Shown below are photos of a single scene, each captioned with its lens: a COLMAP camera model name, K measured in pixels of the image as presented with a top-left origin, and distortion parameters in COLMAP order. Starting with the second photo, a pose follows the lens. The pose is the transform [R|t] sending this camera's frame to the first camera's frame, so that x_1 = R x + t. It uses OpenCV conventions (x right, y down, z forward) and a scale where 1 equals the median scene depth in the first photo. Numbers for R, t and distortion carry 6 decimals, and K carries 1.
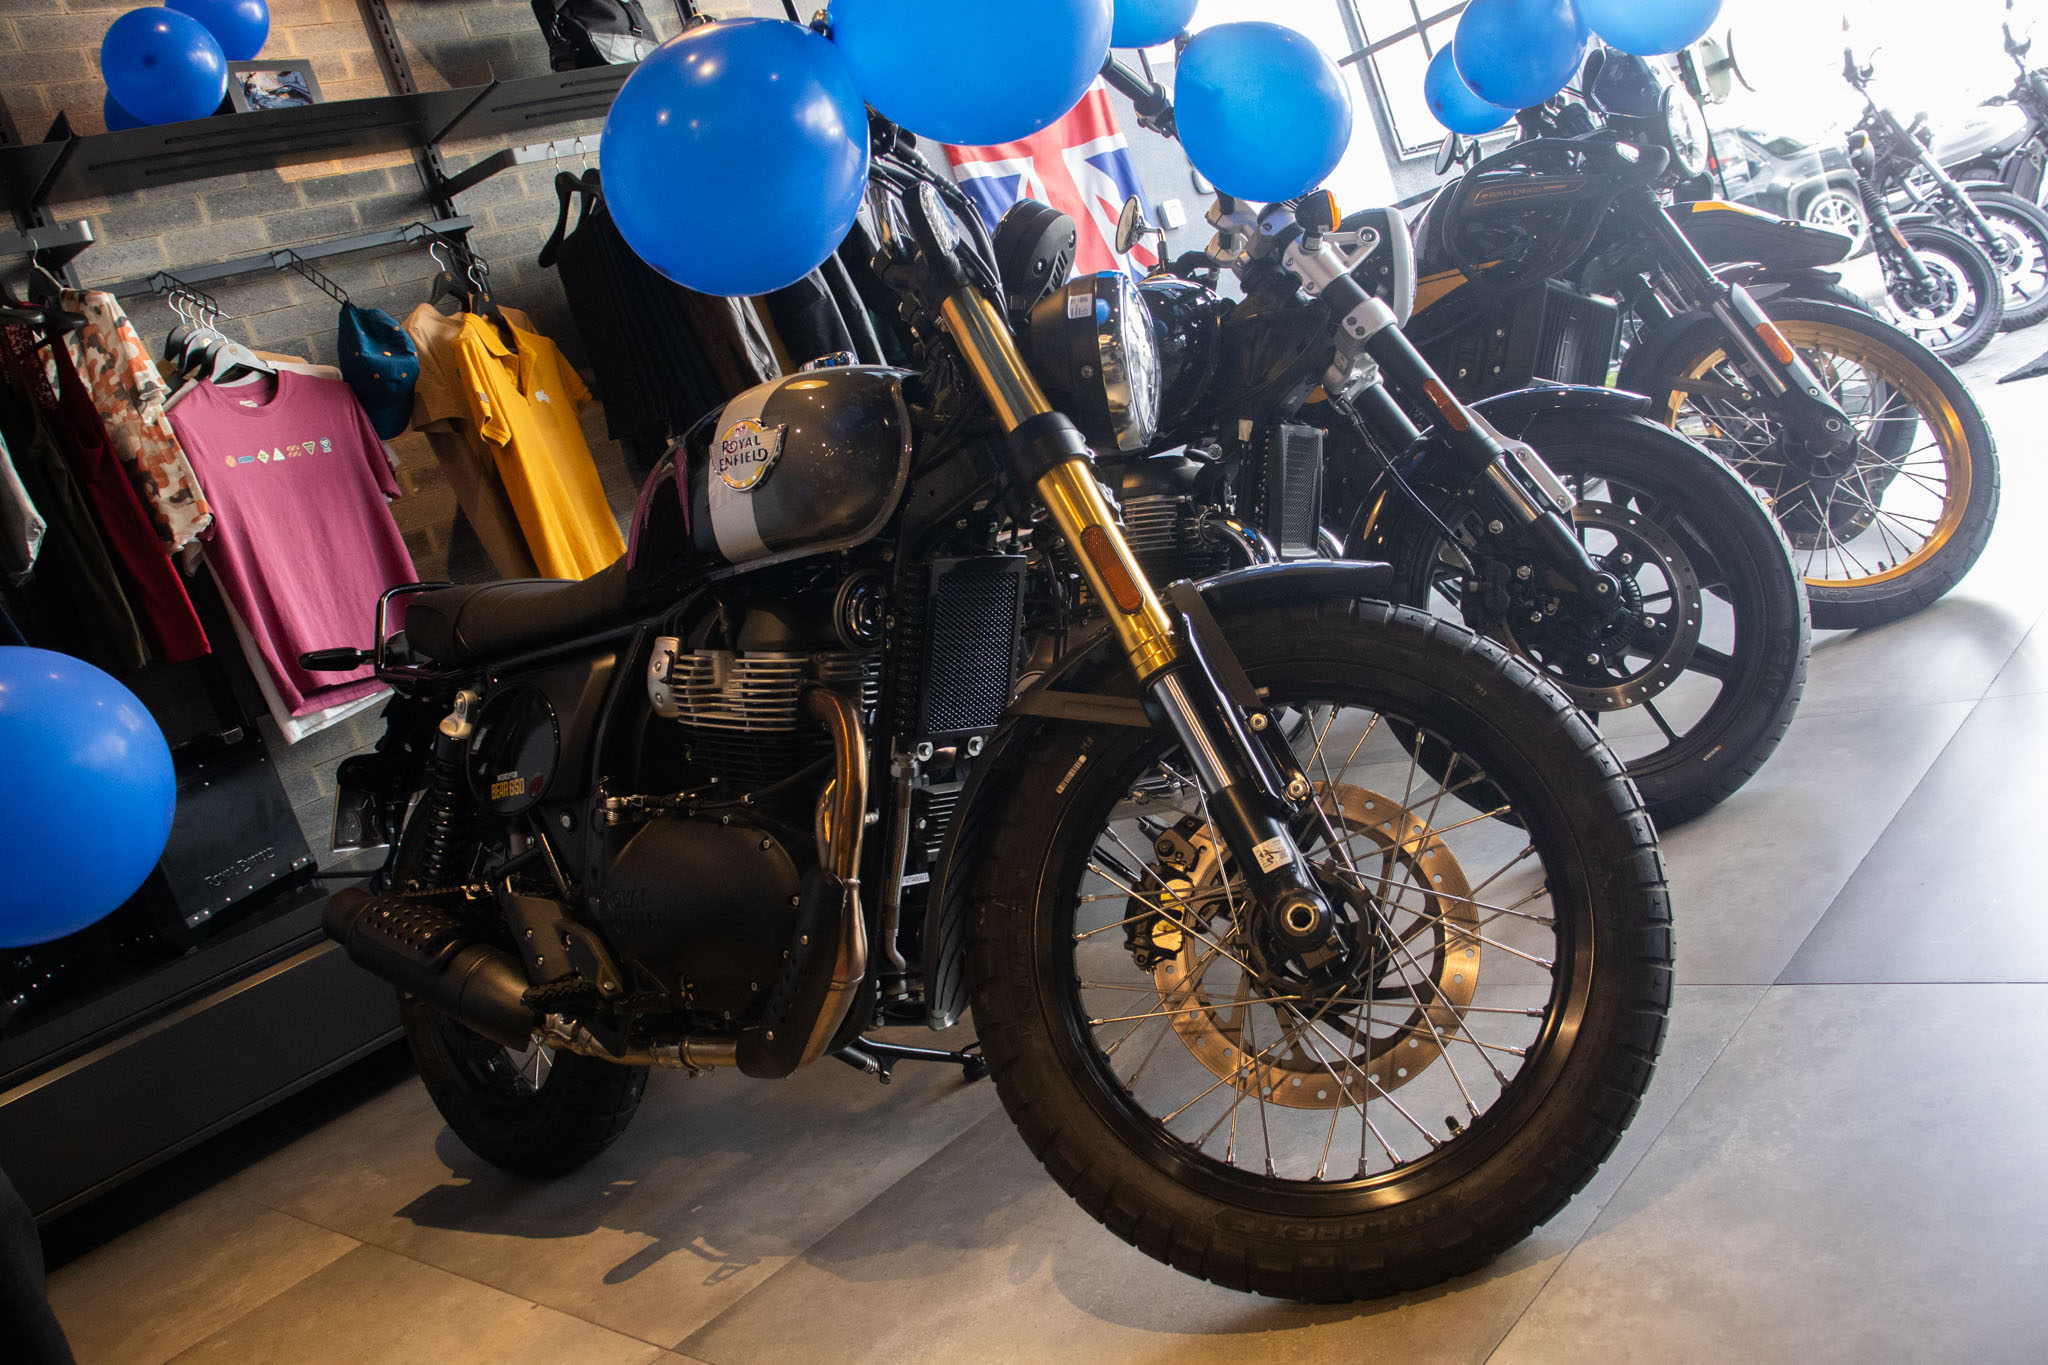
lens RADIAL K [[1959.1, 0, 1024.0], [0, 1959.1, 682.5], [0, 0, 1]] dist [-0.196449, 0.322748]
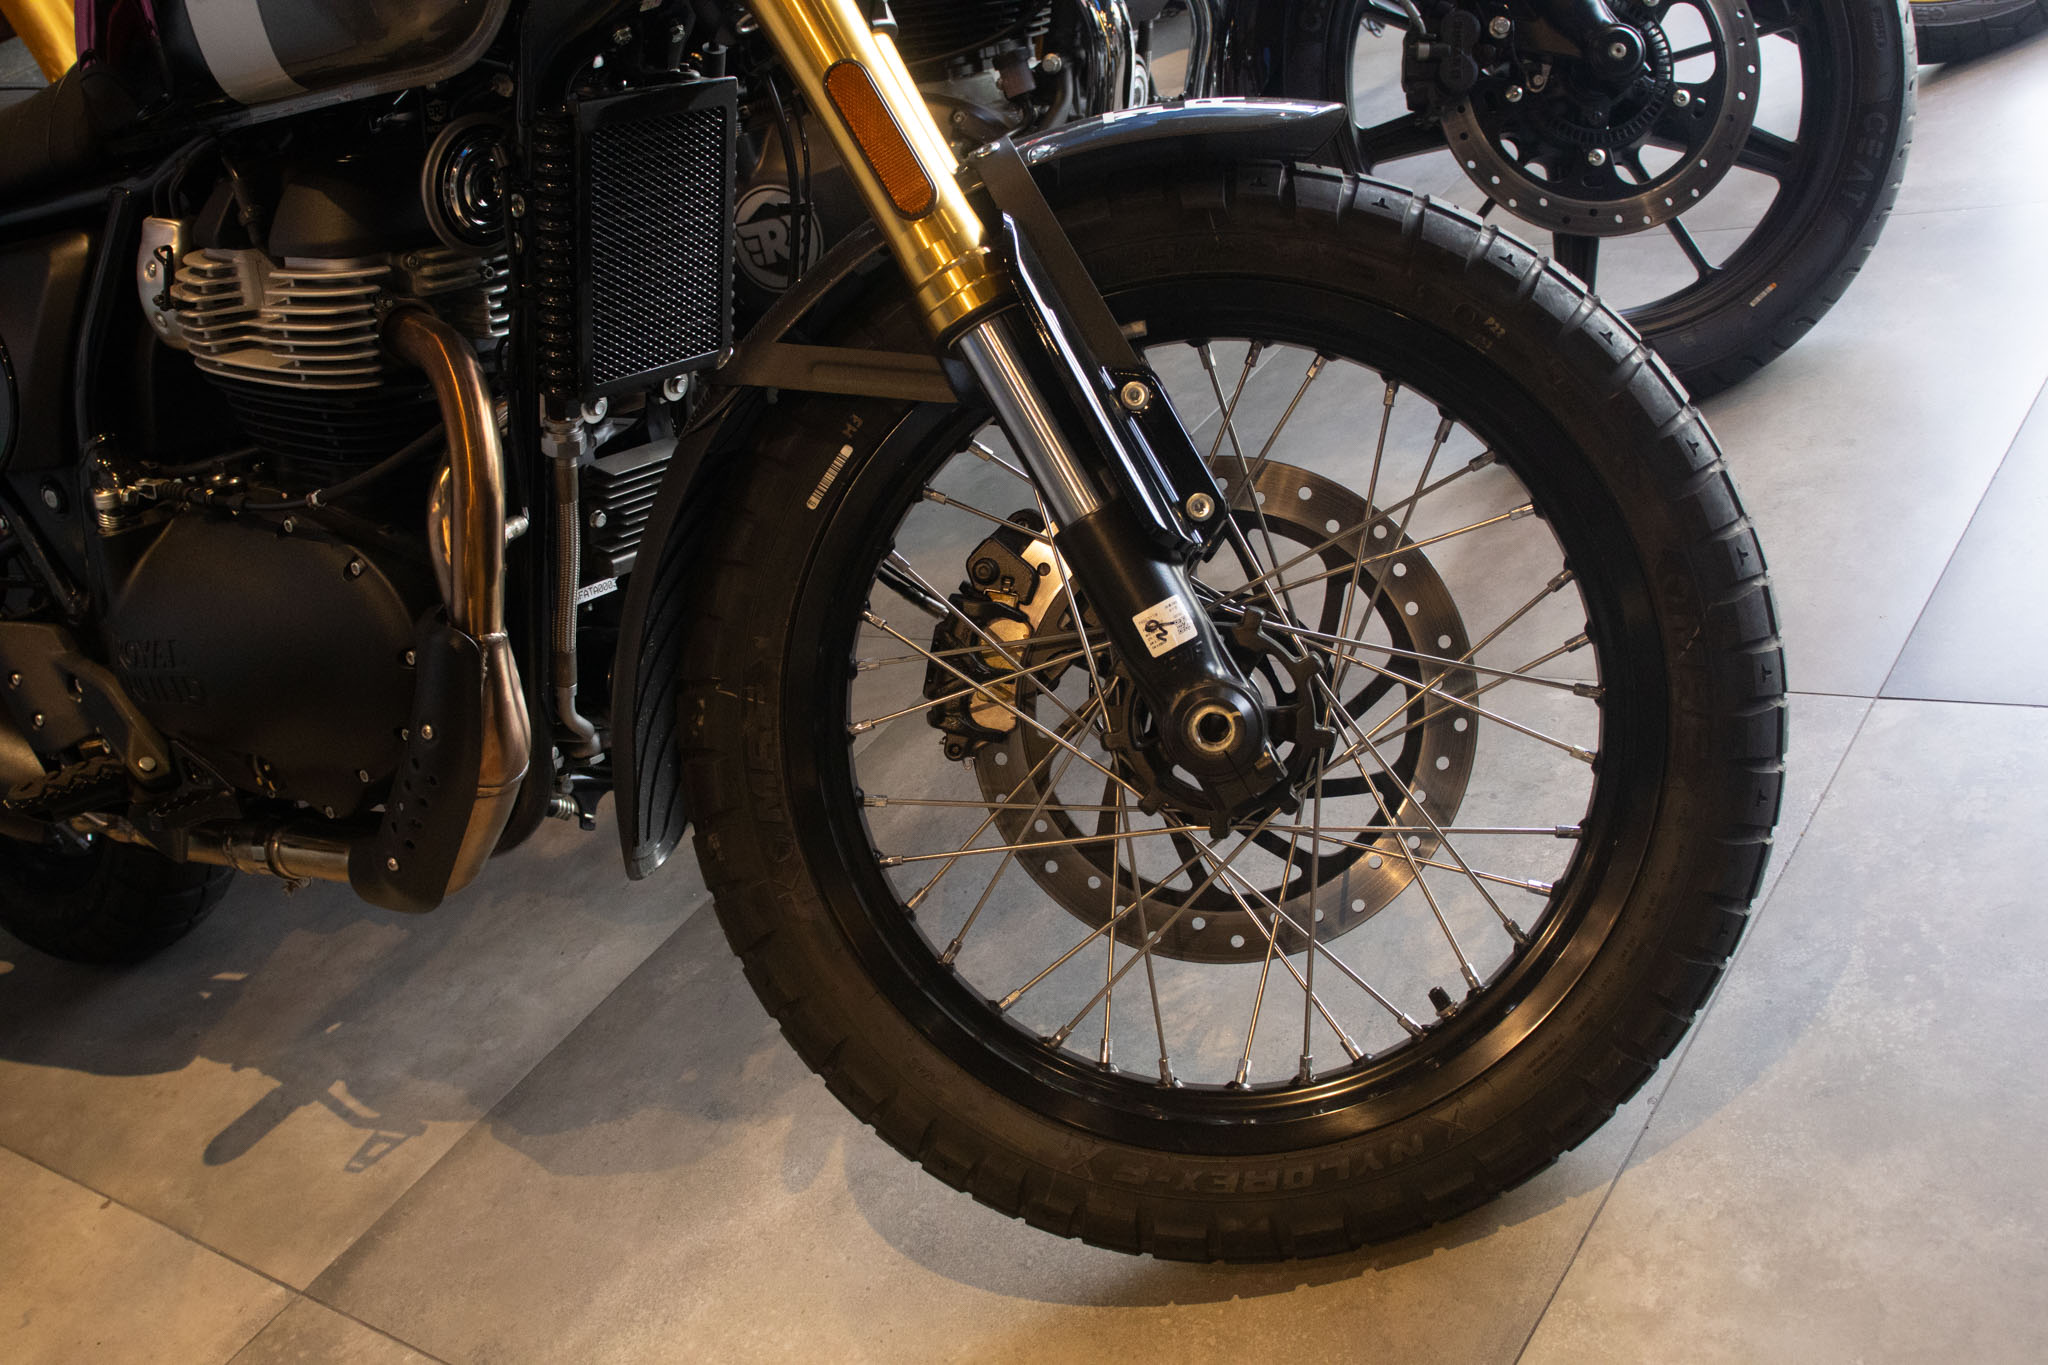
lens RADIAL K [[2164.2, 0, 1024.0], [0, 2164.2, 682.5], [0, 0, 1]] dist [-0.115222, 0.244524]
pose [[0.993164, -0.063534, 0.097921, 0.013477], [0.028920, 0.946669, 0.320908, -0.102319], [-0.113087, -0.315882, 0.942035, 0.315758]]
